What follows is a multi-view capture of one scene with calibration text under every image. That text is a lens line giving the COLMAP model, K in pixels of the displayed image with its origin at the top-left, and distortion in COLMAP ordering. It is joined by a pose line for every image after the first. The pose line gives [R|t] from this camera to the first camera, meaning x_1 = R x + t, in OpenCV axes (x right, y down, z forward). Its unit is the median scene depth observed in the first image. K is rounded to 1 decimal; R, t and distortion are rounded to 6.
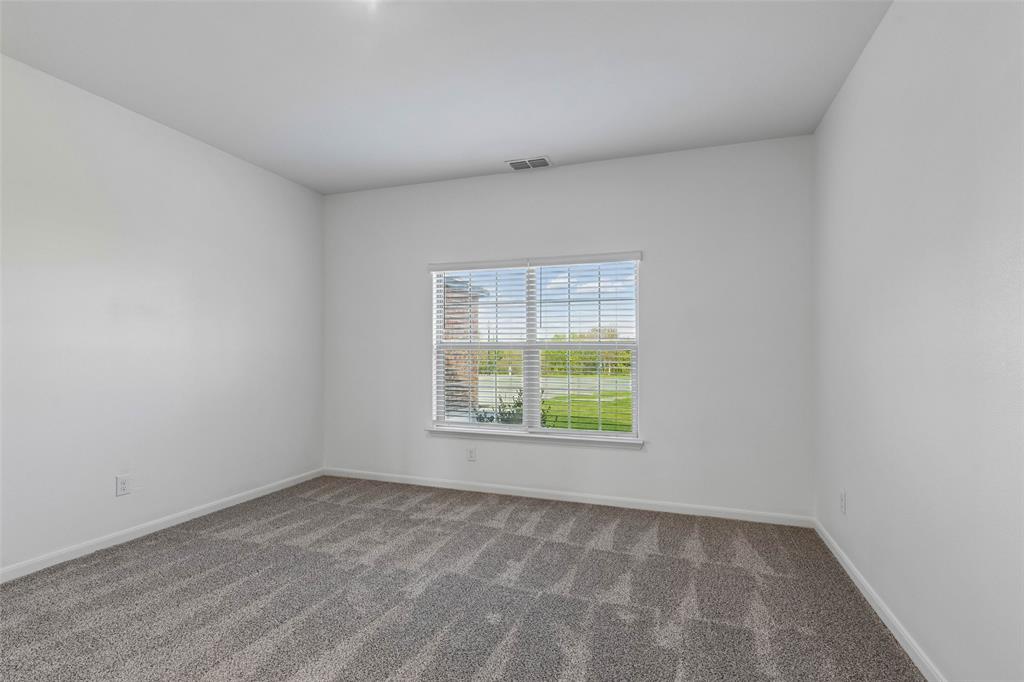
lens RADIAL K [[494.6, 0, 512.0], [0, 494.6, 341.0], [0, 0, 1]] dist [0.000979, 0.000089]
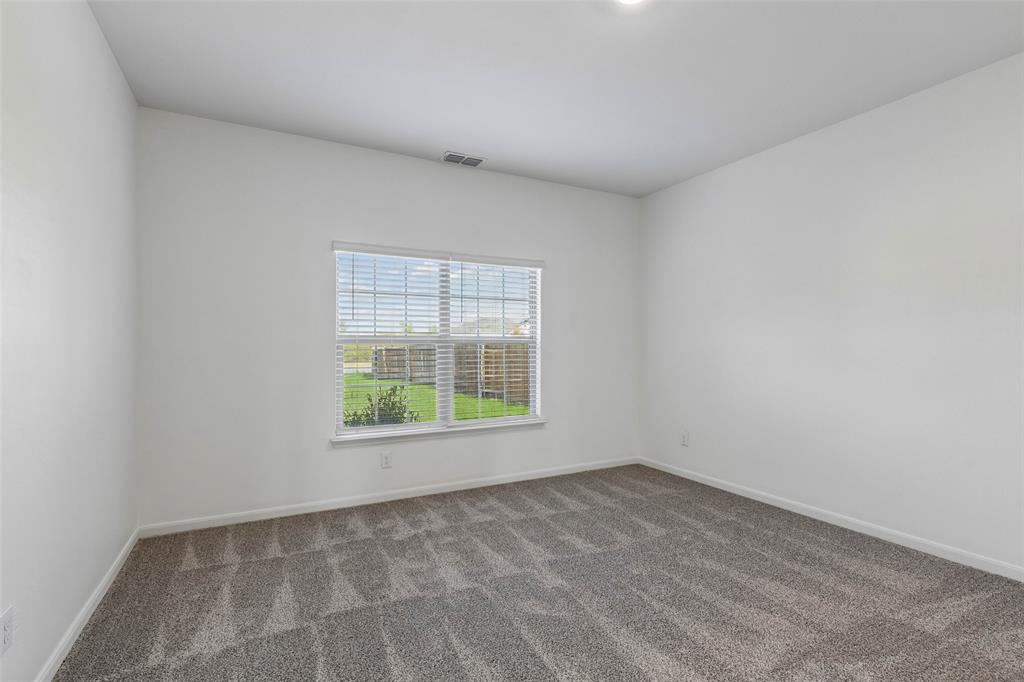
lens RADIAL K [[489.0, 0, 514.3], [0, 489.0, 337.0], [0, 0, 1]] dist [0.001264, -0.000229]
pose [[0.671274, 0.007643, 0.741170, -0.647800], [-0.013243, 0.999911, 0.001683, -0.000235], [-0.741091, -0.010945, 0.671315, 0.257345]]
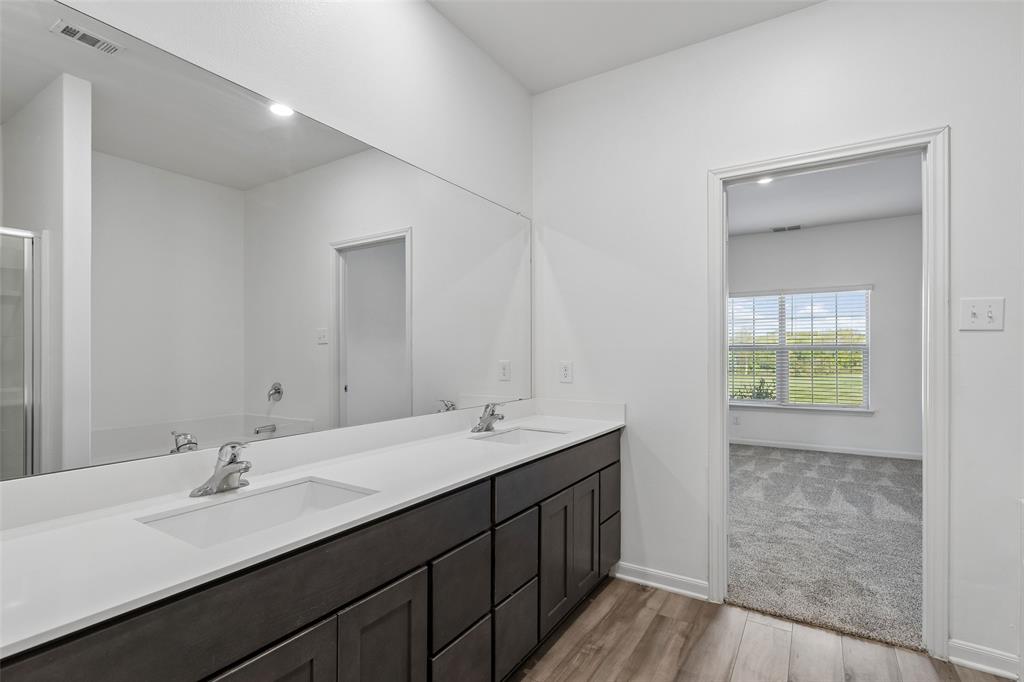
lens RADIAL K [[490.4, 0, 510.7], [0, 490.4, 352.7], [0, 0, 1]] dist [0.002237, 0.000322]
pose [[0.973446, -0.003419, -0.228891, -0.461465], [0.008278, 0.999760, 0.020270, -0.013851], [0.228767, -0.021626, 0.973241, -0.693160]]
